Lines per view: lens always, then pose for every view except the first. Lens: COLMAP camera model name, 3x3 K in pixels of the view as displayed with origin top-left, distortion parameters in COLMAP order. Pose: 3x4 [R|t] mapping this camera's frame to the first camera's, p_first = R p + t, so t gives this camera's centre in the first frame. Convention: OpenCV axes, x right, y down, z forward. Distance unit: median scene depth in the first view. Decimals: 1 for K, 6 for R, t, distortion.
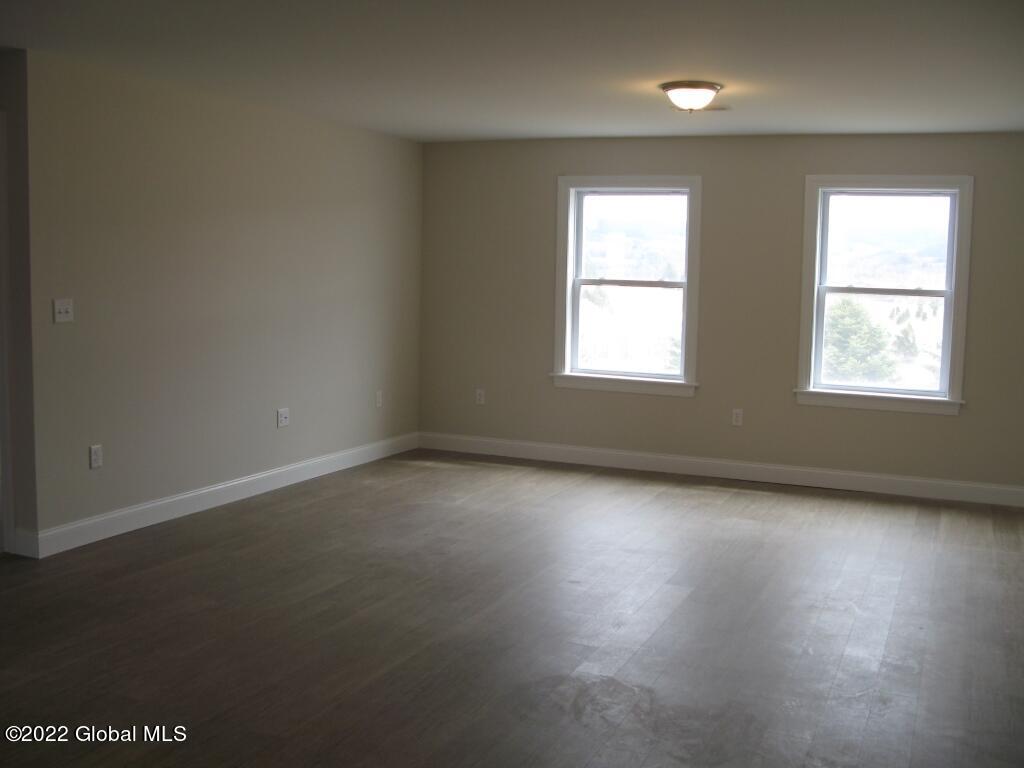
lens RADIAL K [[1056.3, 0, 512.0], [0, 1056.3, 384.0], [0, 0, 1]] dist [-0.179949, 0.200718]
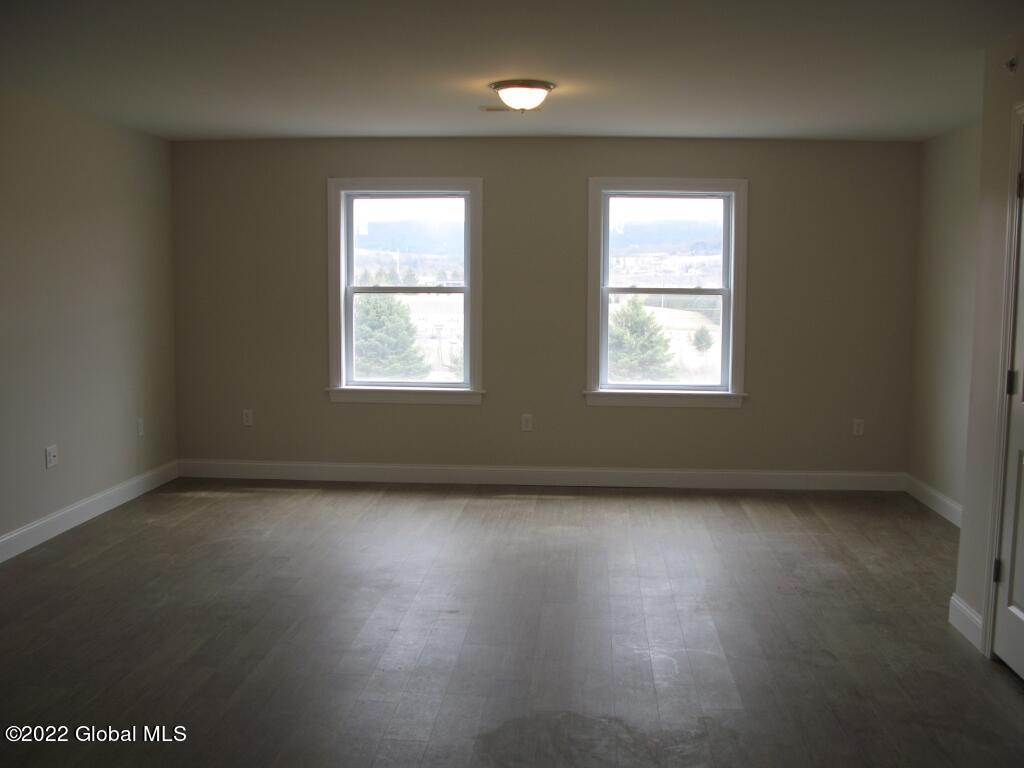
lens RADIAL K [[1056.3, 0, 512.0], [0, 1056.3, 384.0], [0, 0, 1]] dist [-0.179949, 0.200718]
pose [[0.940626, -0.052231, 0.335402, -0.138910], [0.053392, 0.998557, 0.005766, -0.011763], [-0.335219, 0.012484, 0.942058, 0.072238]]
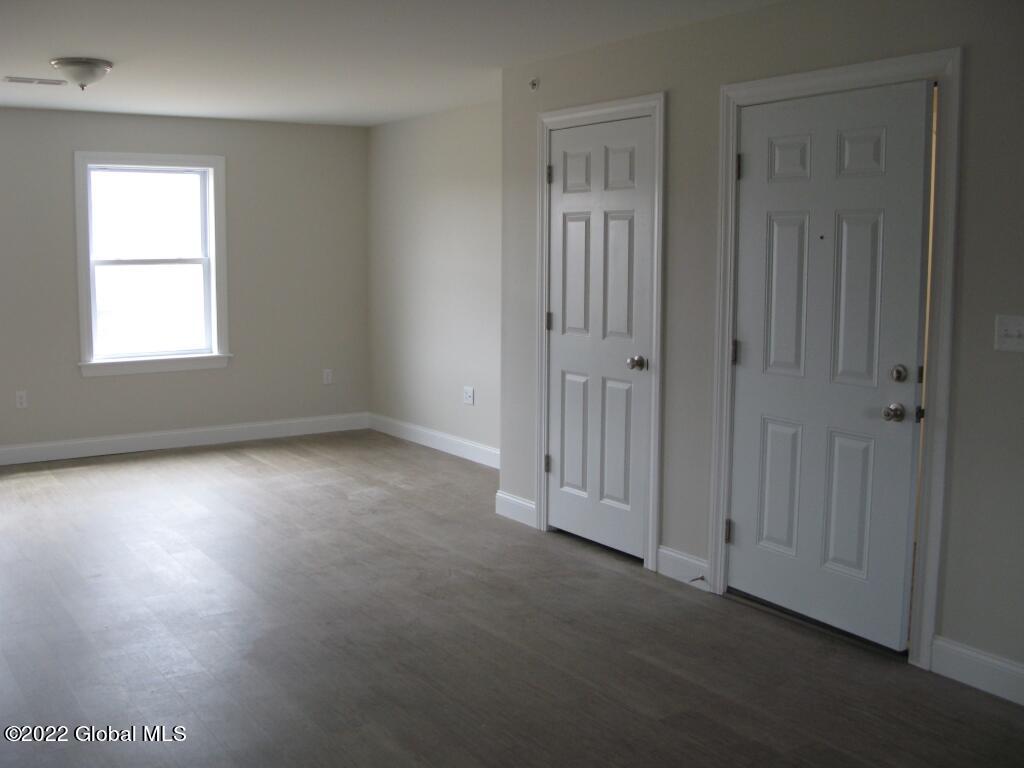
lens RADIAL K [[1063.8, 0, 512.0], [0, 1063.8, 384.0], [0, 0, 1]] dist [-0.235587, 0.309304]
pose [[0.521356, -0.132859, 0.842933, -0.368615], [0.104583, 0.990307, 0.091402, -0.023338], [-0.846907, 0.040504, 0.530197, 0.121035]]
